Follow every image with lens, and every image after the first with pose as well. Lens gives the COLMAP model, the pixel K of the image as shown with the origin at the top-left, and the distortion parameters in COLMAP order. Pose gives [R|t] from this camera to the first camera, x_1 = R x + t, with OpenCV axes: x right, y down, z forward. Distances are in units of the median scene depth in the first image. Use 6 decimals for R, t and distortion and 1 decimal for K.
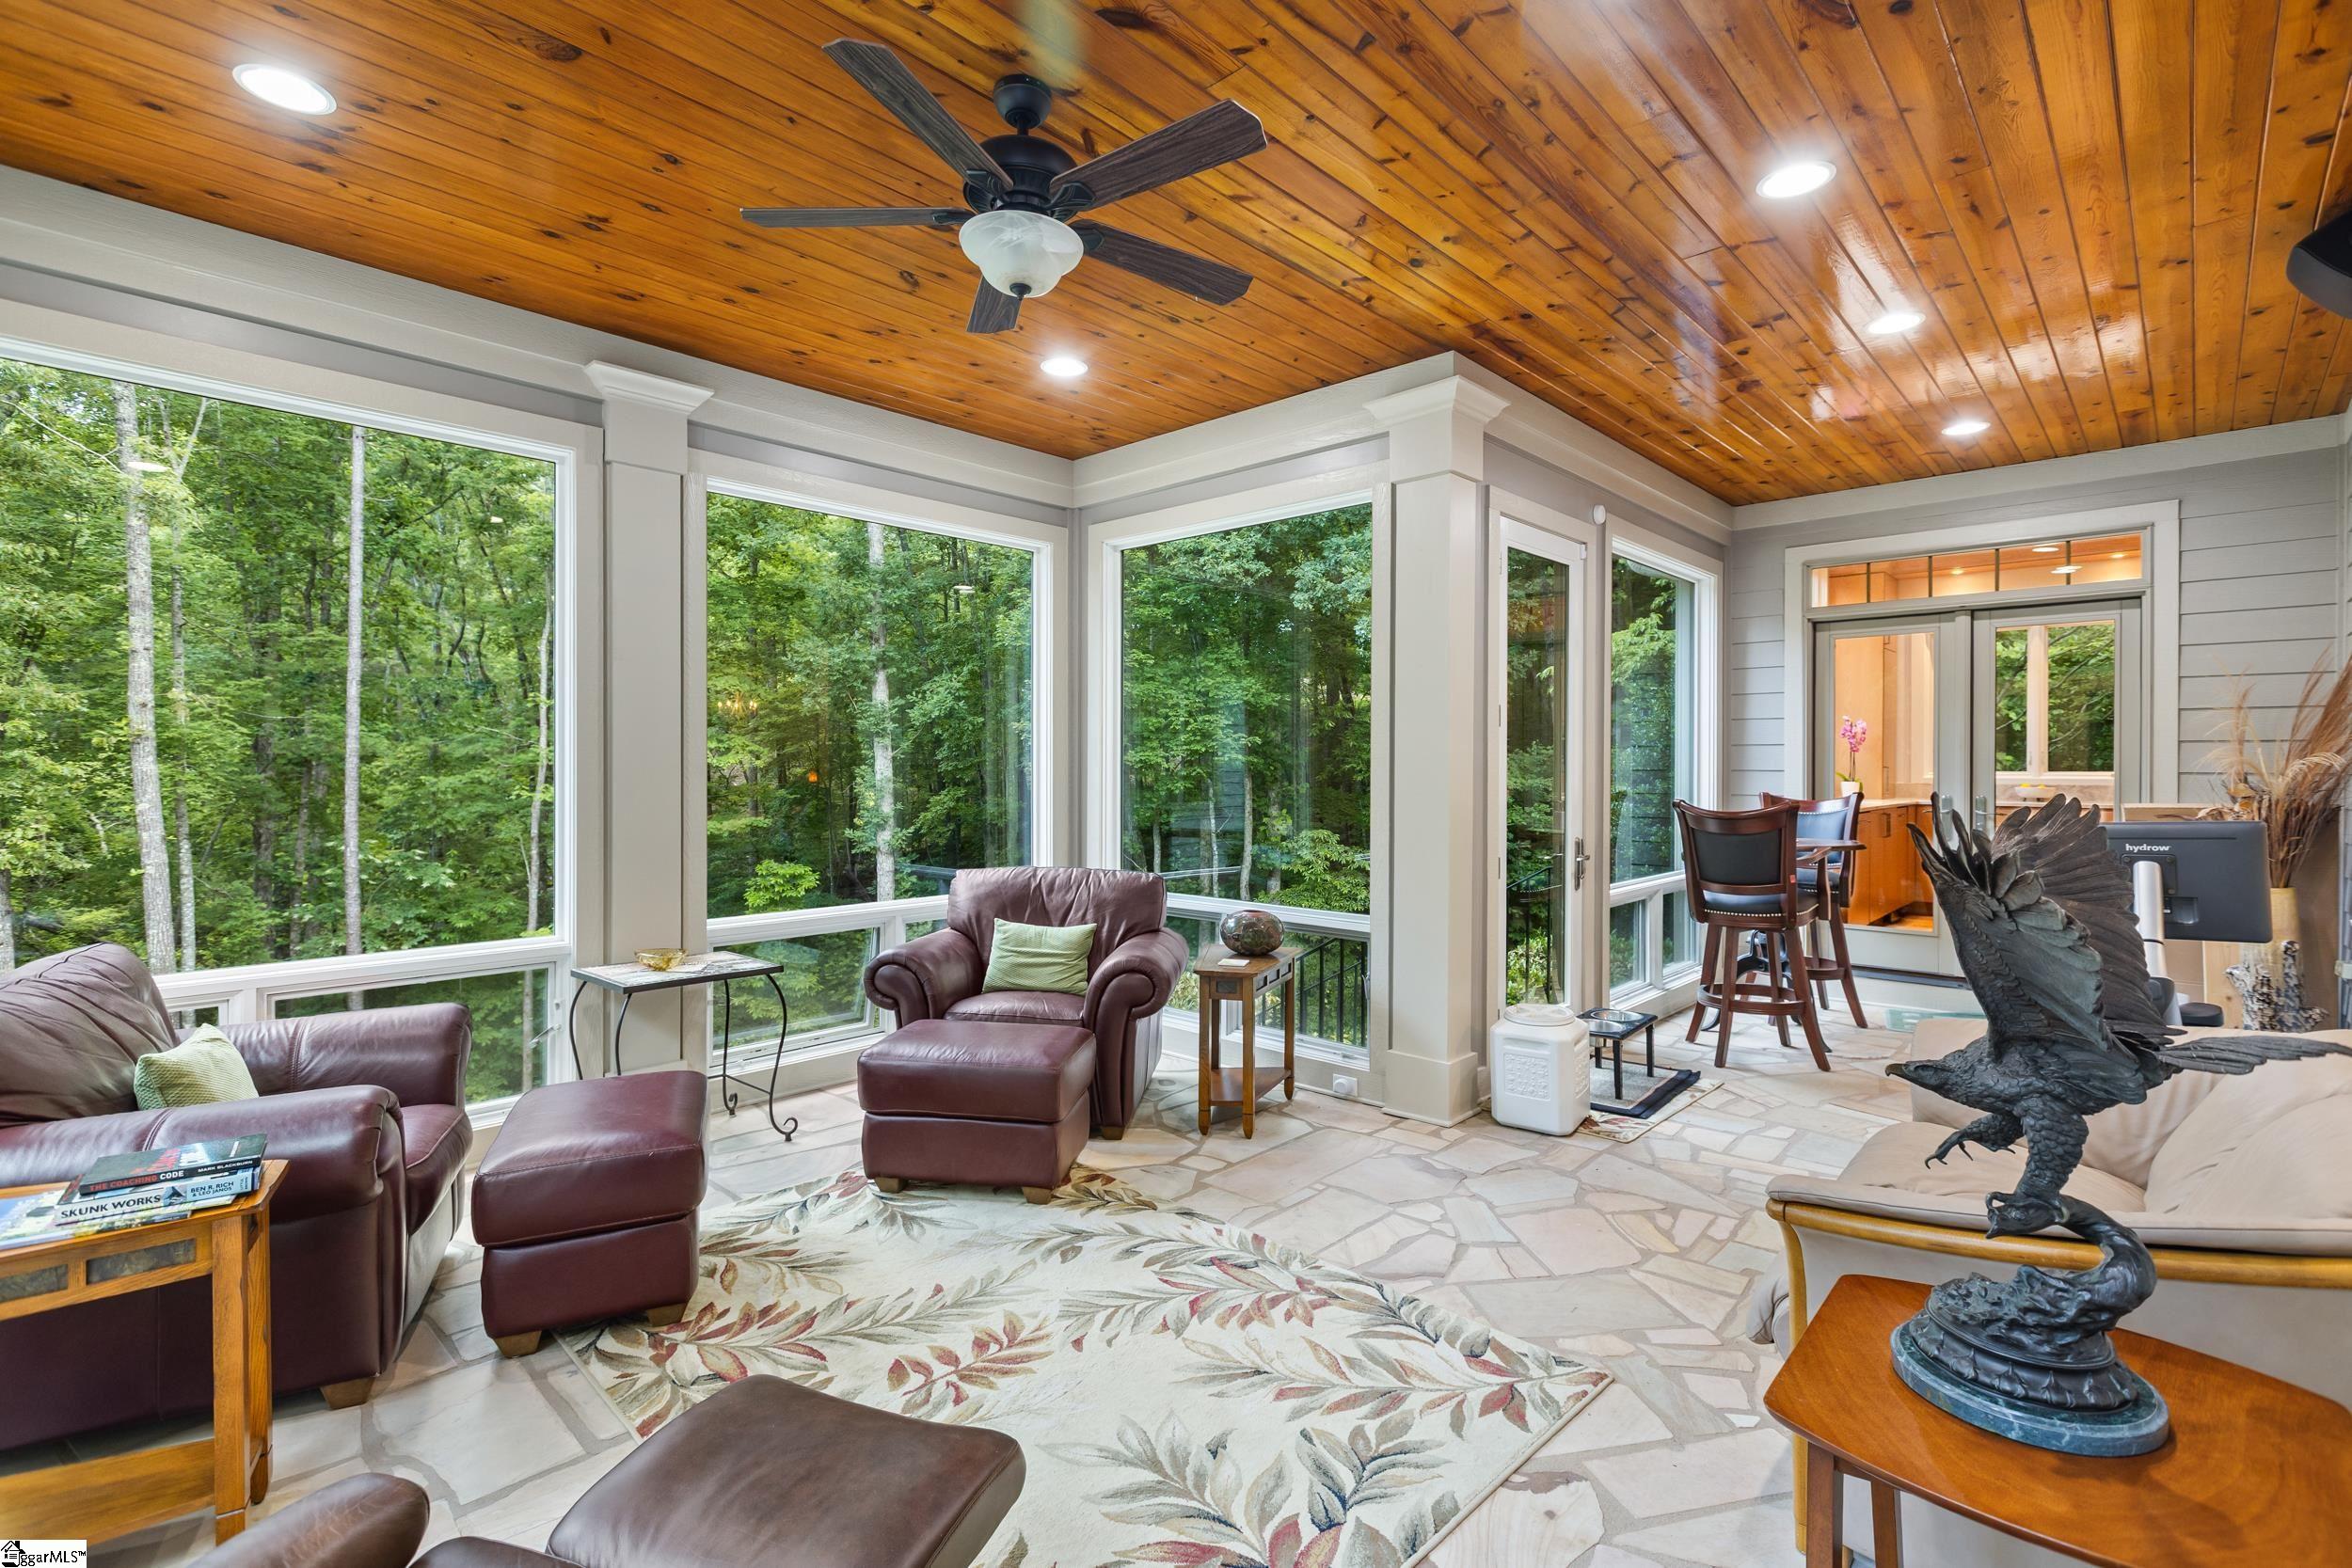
lens RADIAL K [[1071.9, 0, 1186.6], [0, 1071.9, 780.0], [0, 0, 1]] dist [0.005133, -0.000973]
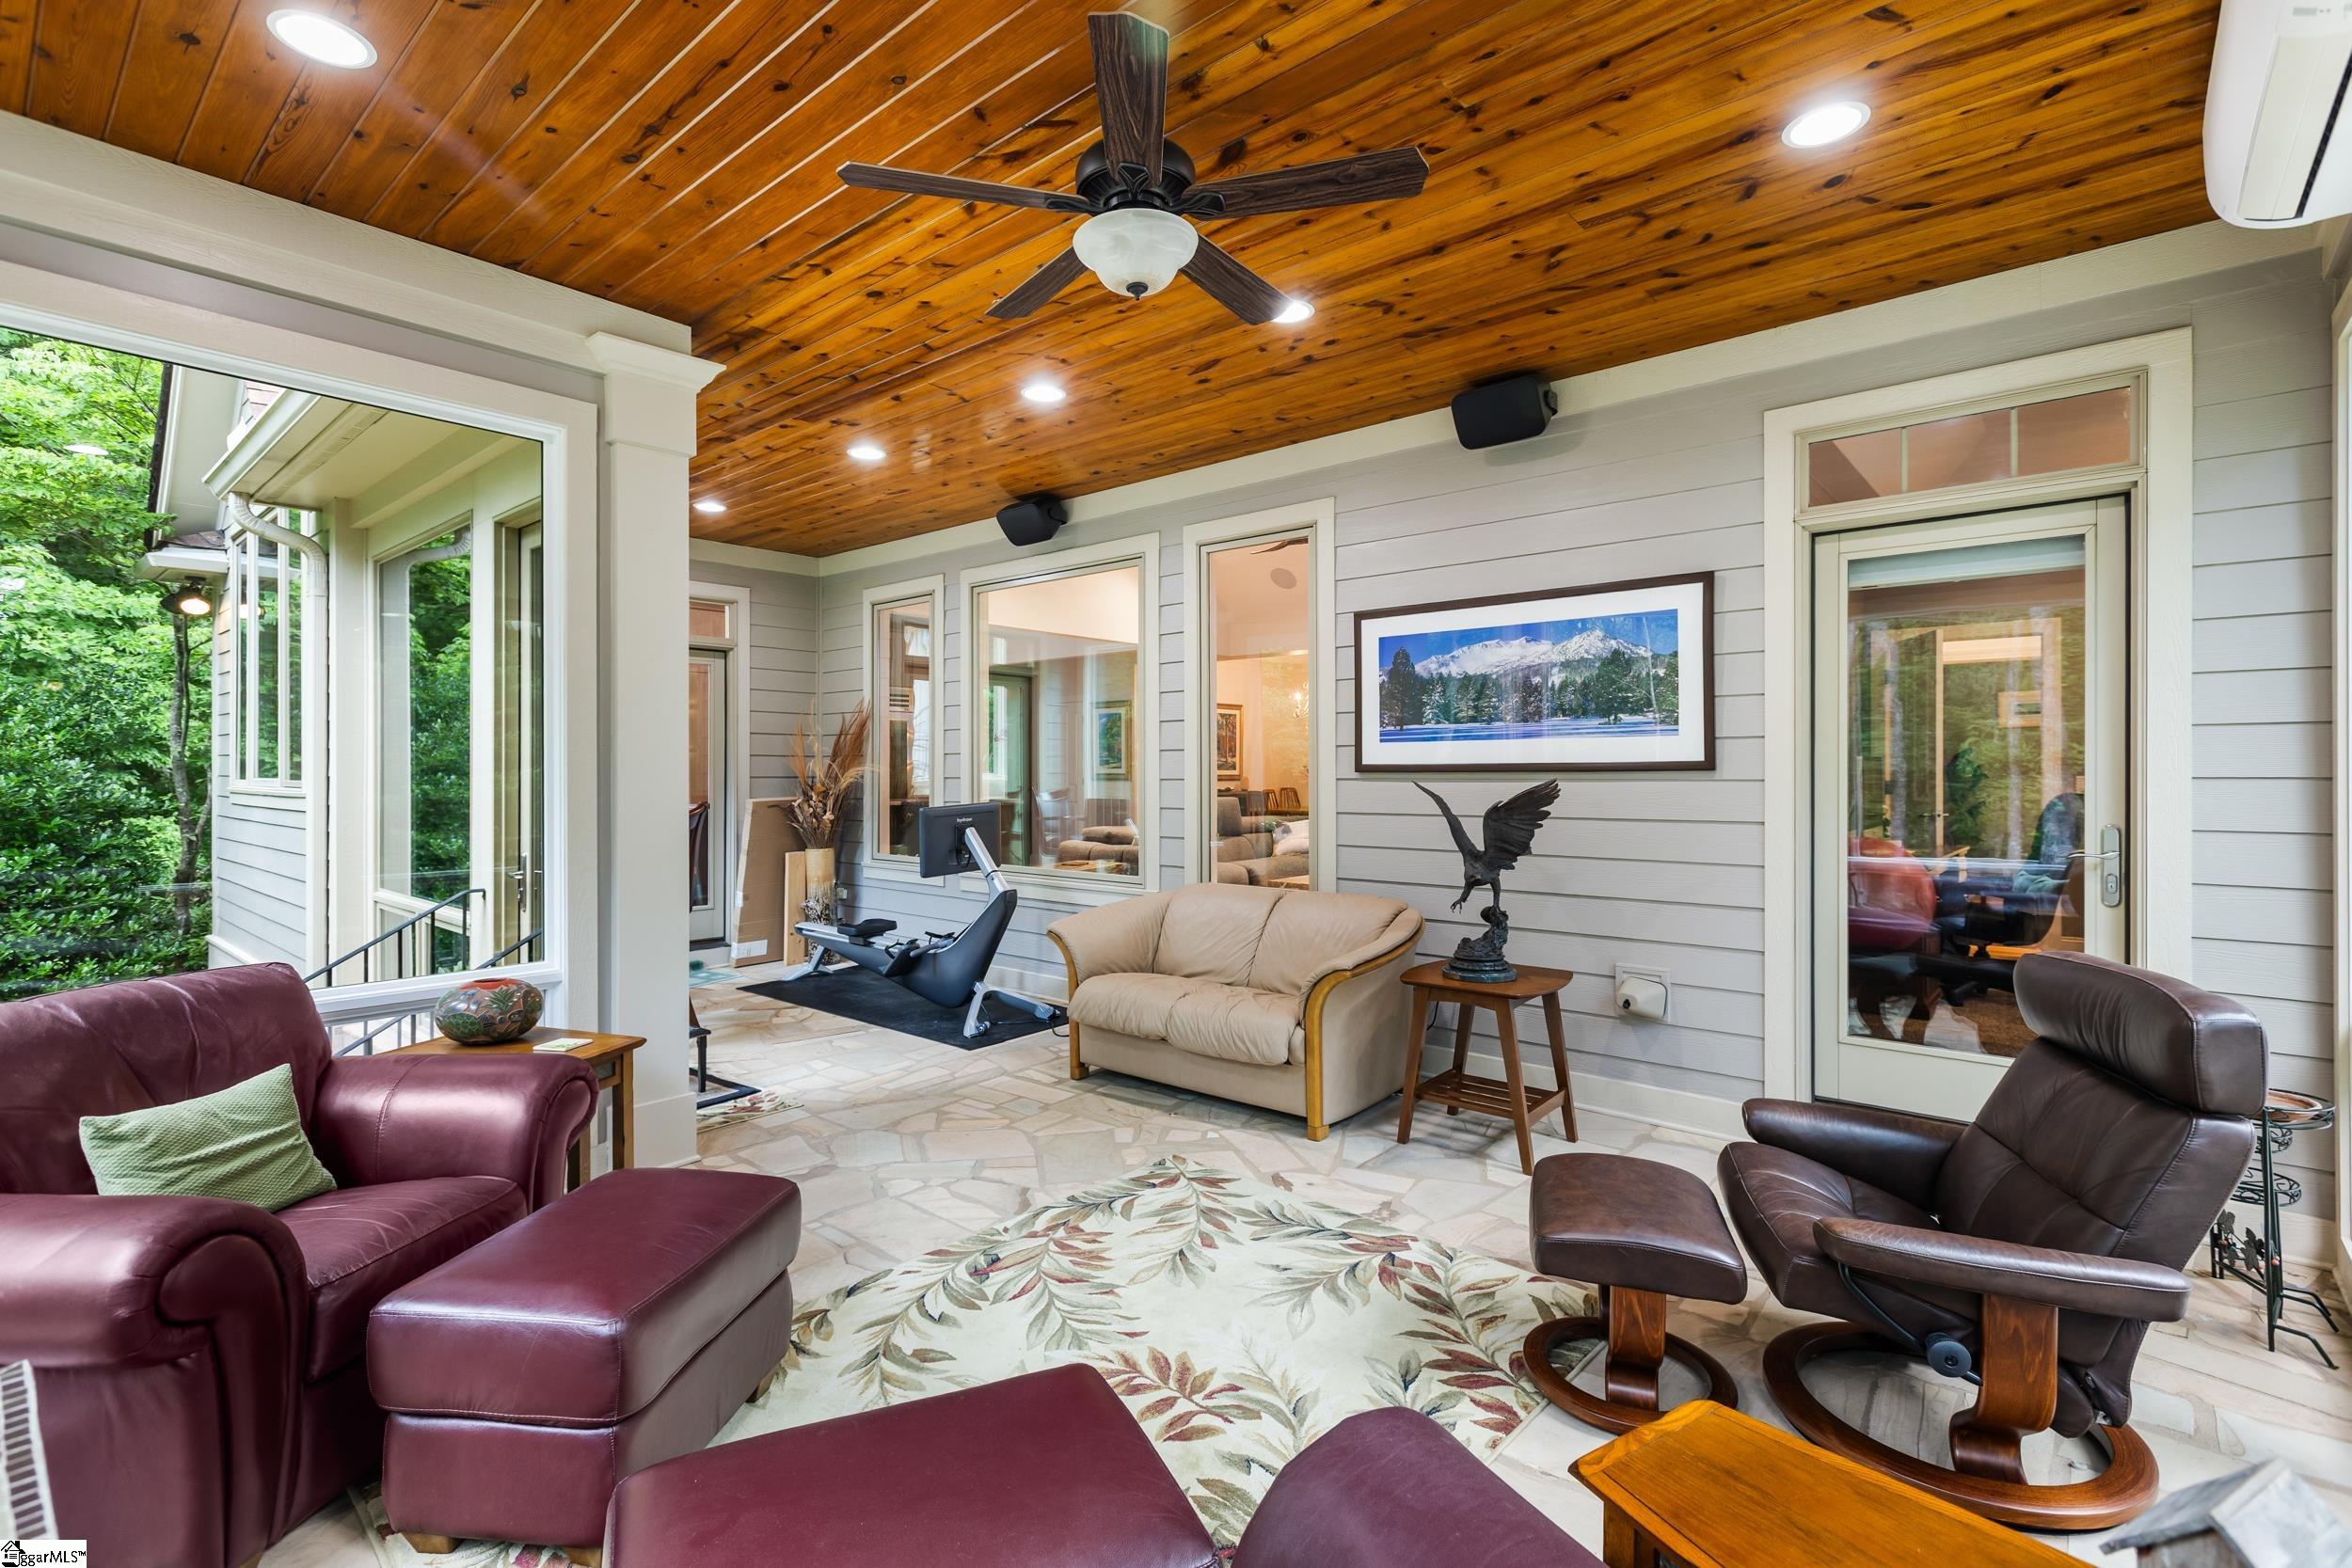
lens RADIAL K [[1071.9, 0, 1179.1], [0, 1071.9, 772.1], [0, 0, 1]] dist [0.005133, -0.000973]
pose [[-0.034829, -0.002415, 0.999390, -1.035005], [0.015991, 0.999868, 0.002973, -0.013331], [-0.999265, 0.016085, -0.034786, 0.903915]]
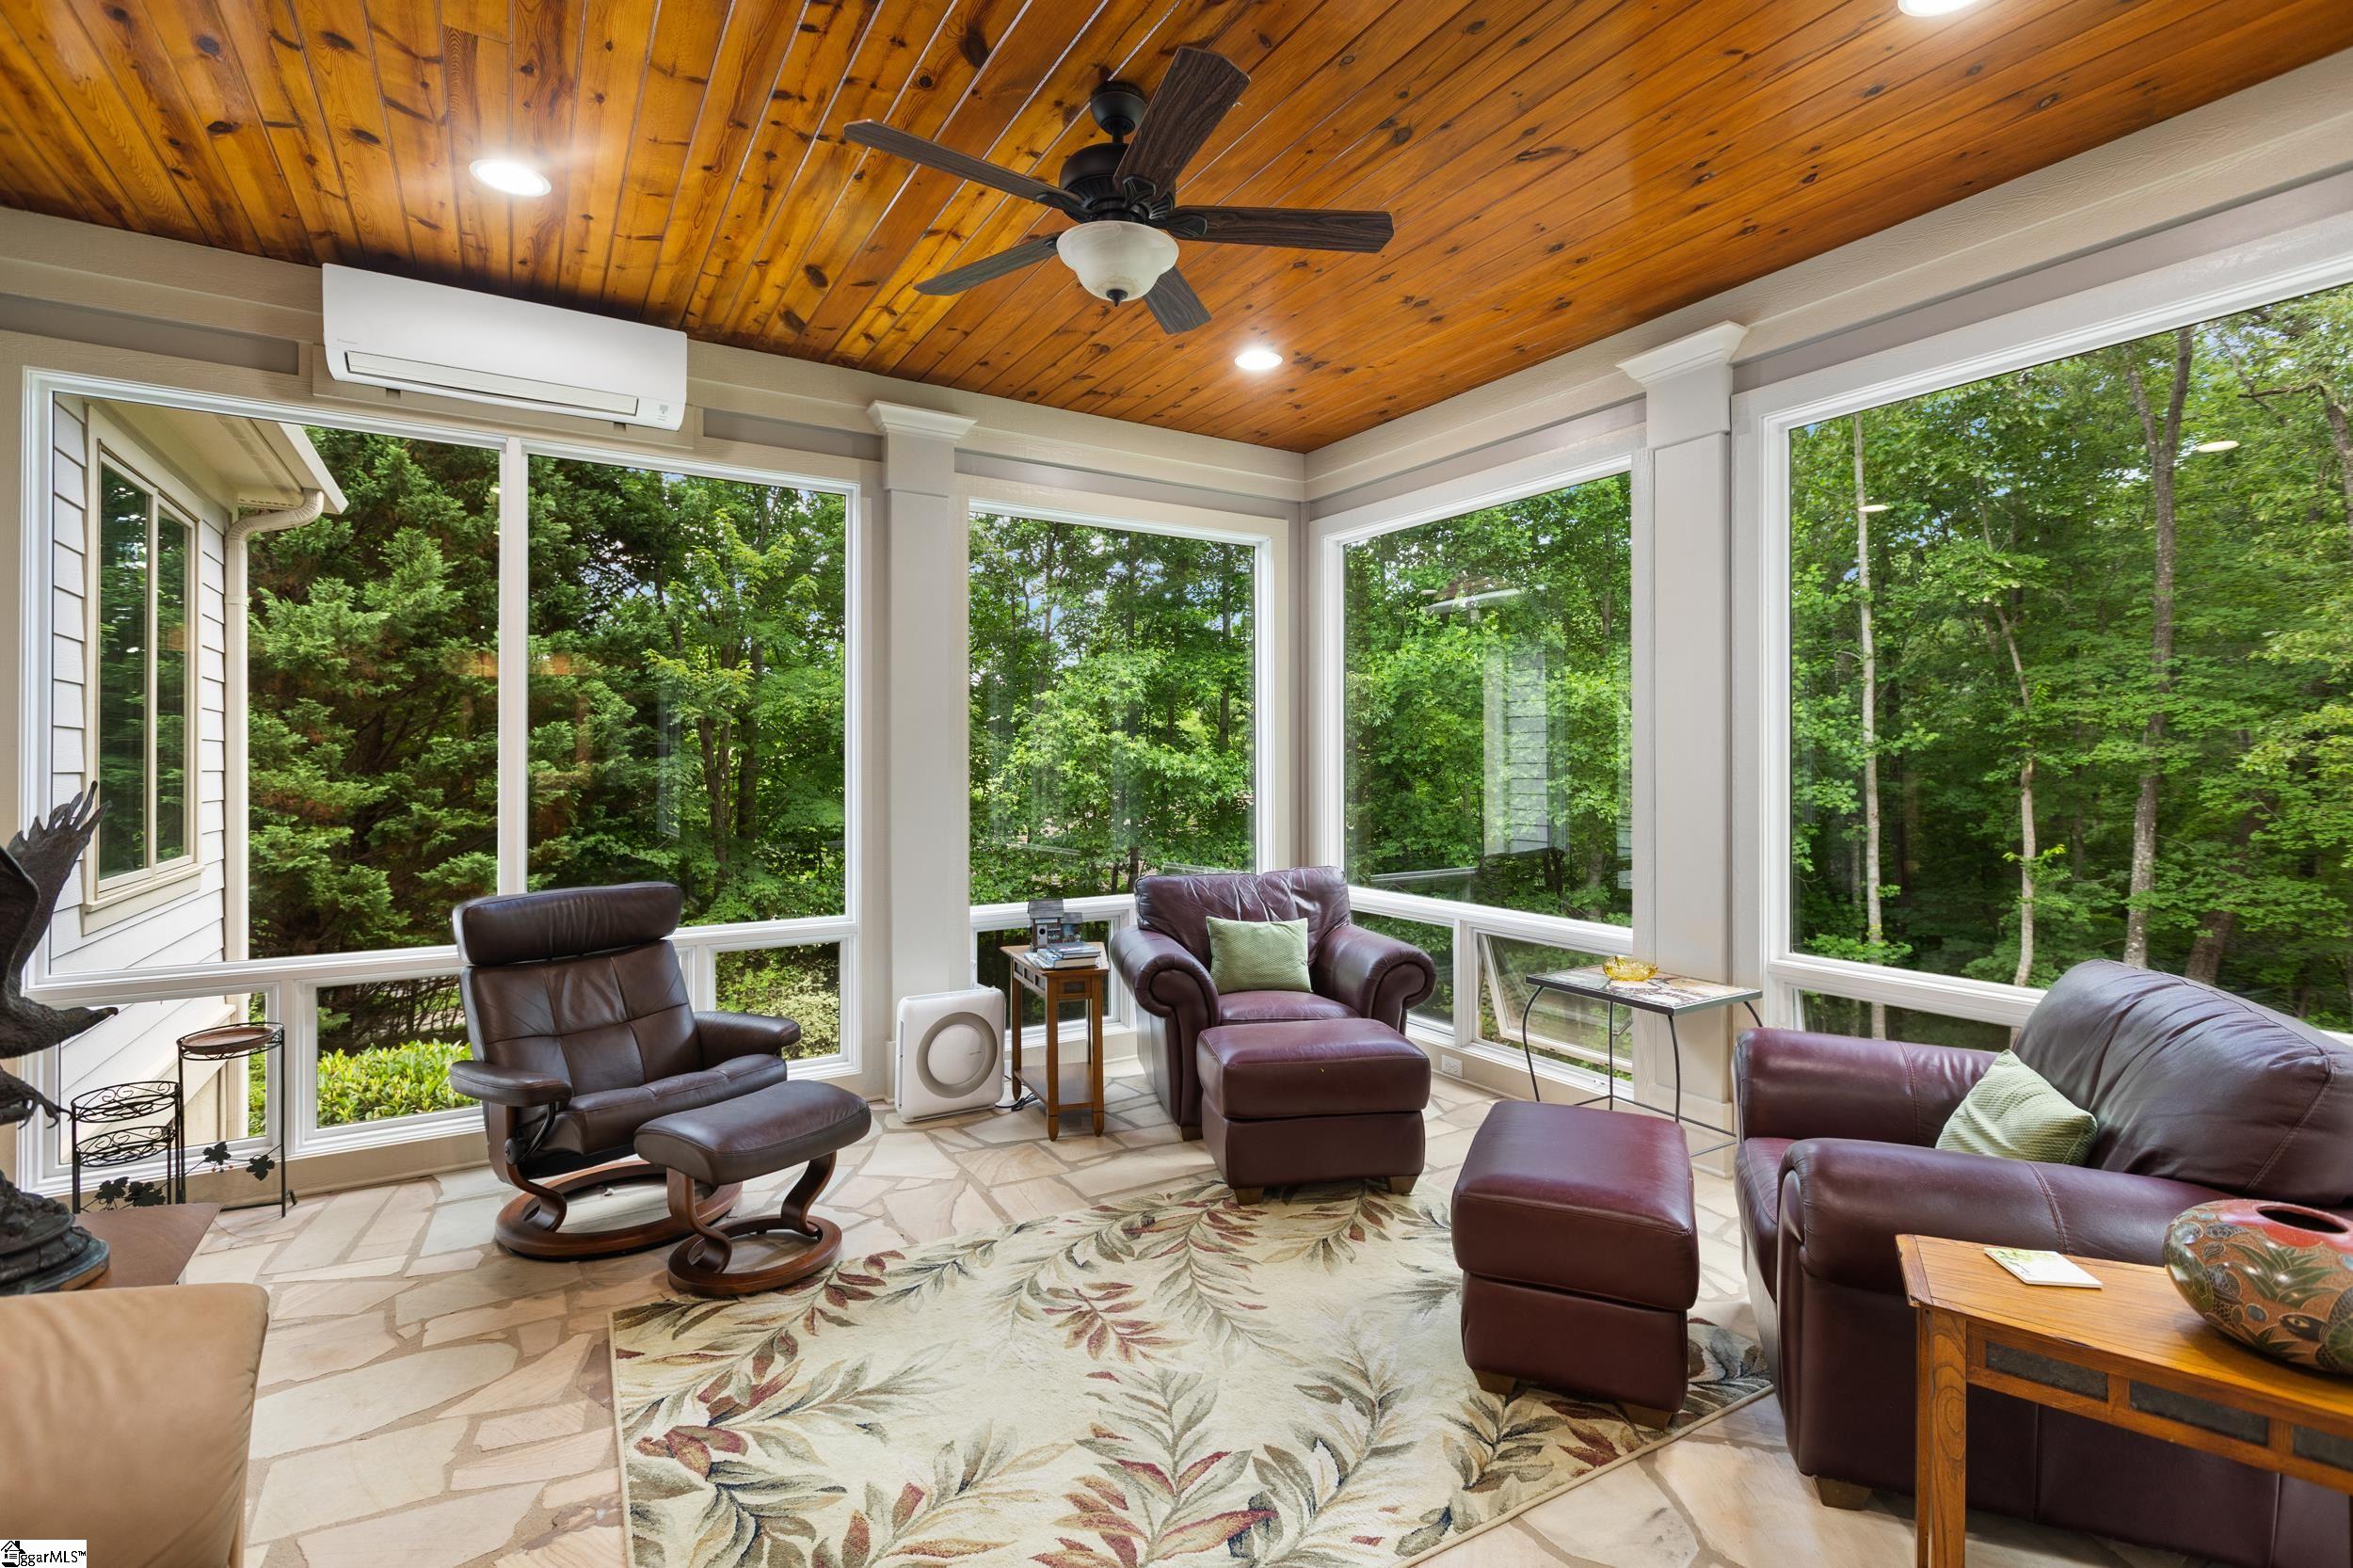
lens RADIAL K [[1072.4, 0, 1172.8], [0, 1072.4, 763.2], [0, 0, 1]] dist [0.005133, -0.000973]
pose [[-0.267630, -0.001076, -0.963521, 0.728927], [-0.013685, 0.999903, 0.002684, -0.015476], [0.963424, 0.013904, -0.267619, 1.197892]]
